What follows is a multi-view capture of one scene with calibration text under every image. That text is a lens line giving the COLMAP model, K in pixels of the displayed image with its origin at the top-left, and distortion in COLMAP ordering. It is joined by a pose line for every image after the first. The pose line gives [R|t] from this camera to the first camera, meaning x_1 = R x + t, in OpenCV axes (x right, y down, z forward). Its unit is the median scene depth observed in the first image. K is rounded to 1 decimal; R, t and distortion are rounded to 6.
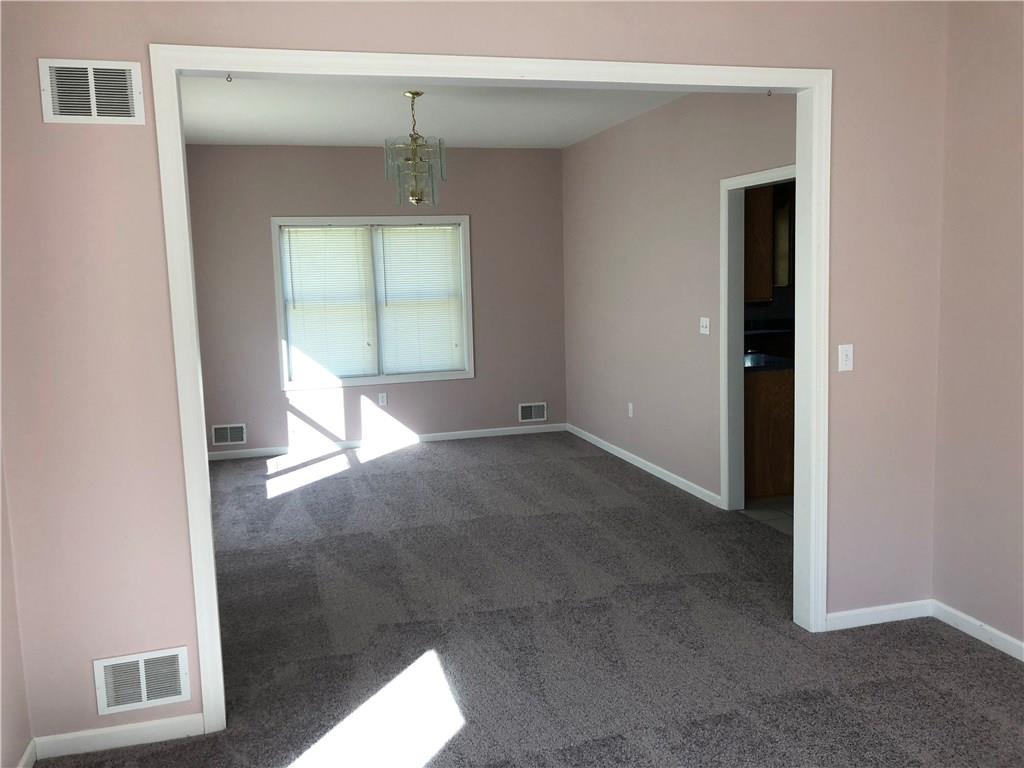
lens RADIAL K [[841.6, 0, 507.3], [0, 841.6, 363.1], [0, 0, 1]] dist [0.014128, -0.008127]
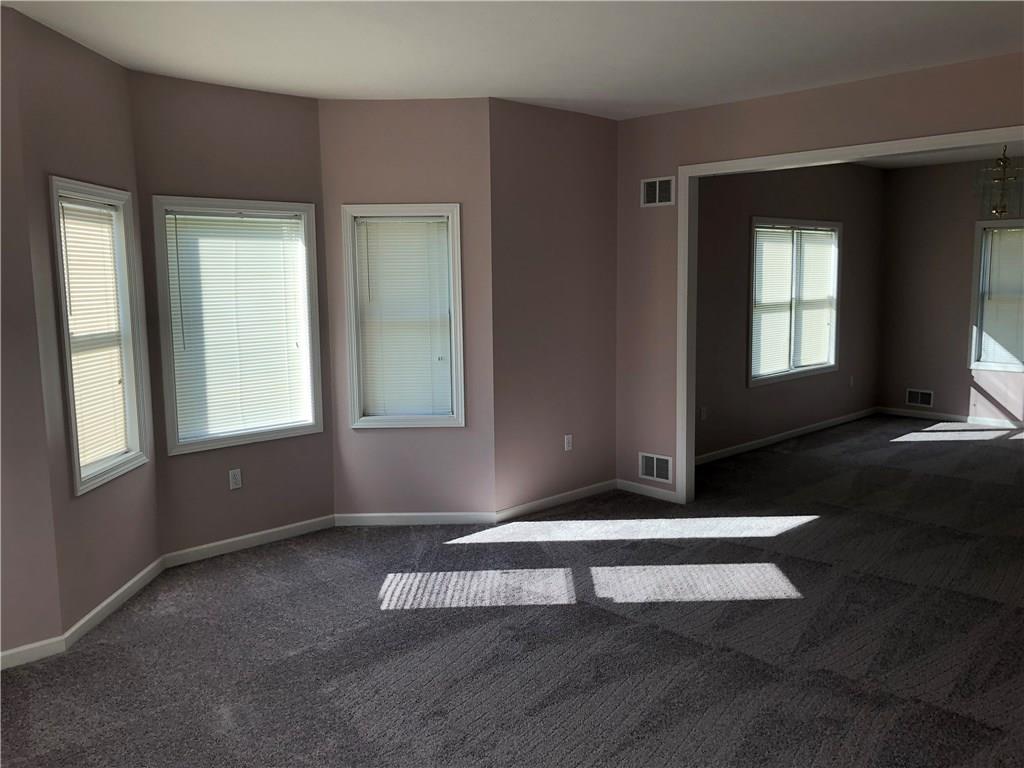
lens RADIAL K [[841.6, 0, 512.3], [0, 841.6, 383.5], [0, 0, 1]] dist [0.014128, -0.008127]
pose [[0.477086, 0.138183, -0.867925, 0.737616], [-0.098705, 0.989738, 0.103321, -0.009542], [0.873296, 0.036375, 0.485830, -0.212856]]
